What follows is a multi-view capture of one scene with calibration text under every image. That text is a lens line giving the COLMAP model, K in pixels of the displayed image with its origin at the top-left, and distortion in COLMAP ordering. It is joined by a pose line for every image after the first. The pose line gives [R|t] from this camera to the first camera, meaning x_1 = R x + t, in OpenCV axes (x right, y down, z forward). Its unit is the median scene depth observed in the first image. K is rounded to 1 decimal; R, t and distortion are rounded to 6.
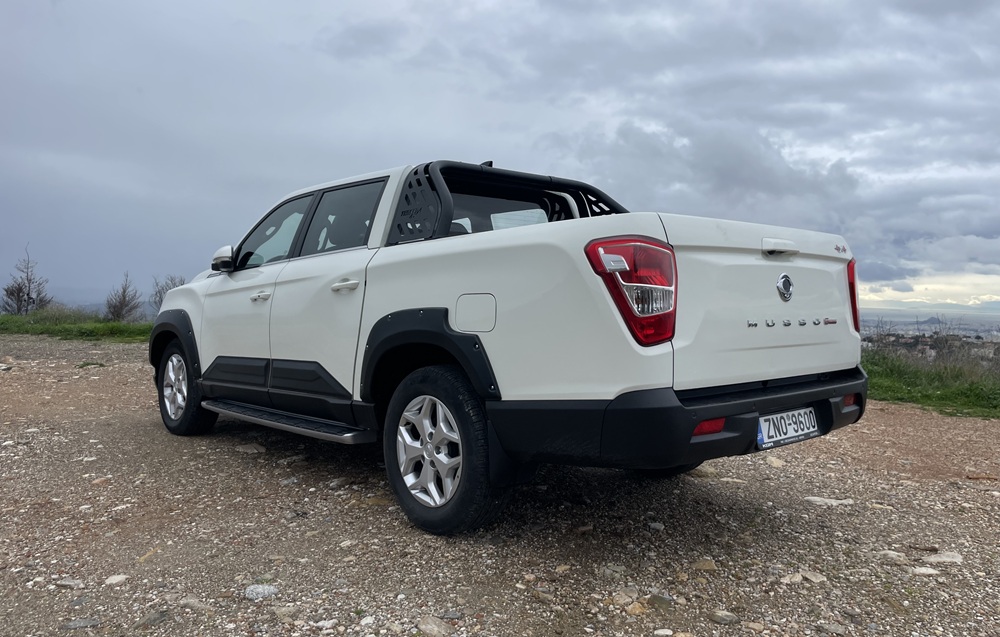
lens RADIAL K [[747.4, 0, 500.0], [0, 747.4, 318.5], [0, 0, 1]] dist [0.030721, -0.002678]
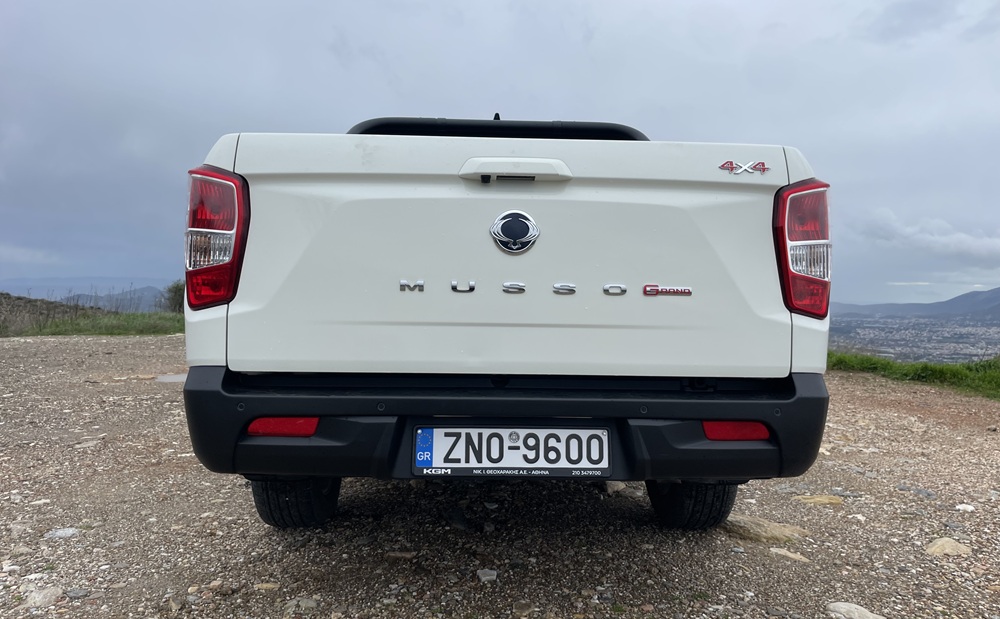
lens RADIAL K [[754.1, 0, 500.0], [0, 754.1, 309.5], [0, 0, 1]] dist [0.029045, -0.060522]
pose [[0.775647, 0.014011, -0.631012, 0.763117], [-0.026787, 0.999584, -0.010731, 0.030714], [0.630599, 0.025227, 0.775699, 0.486589]]
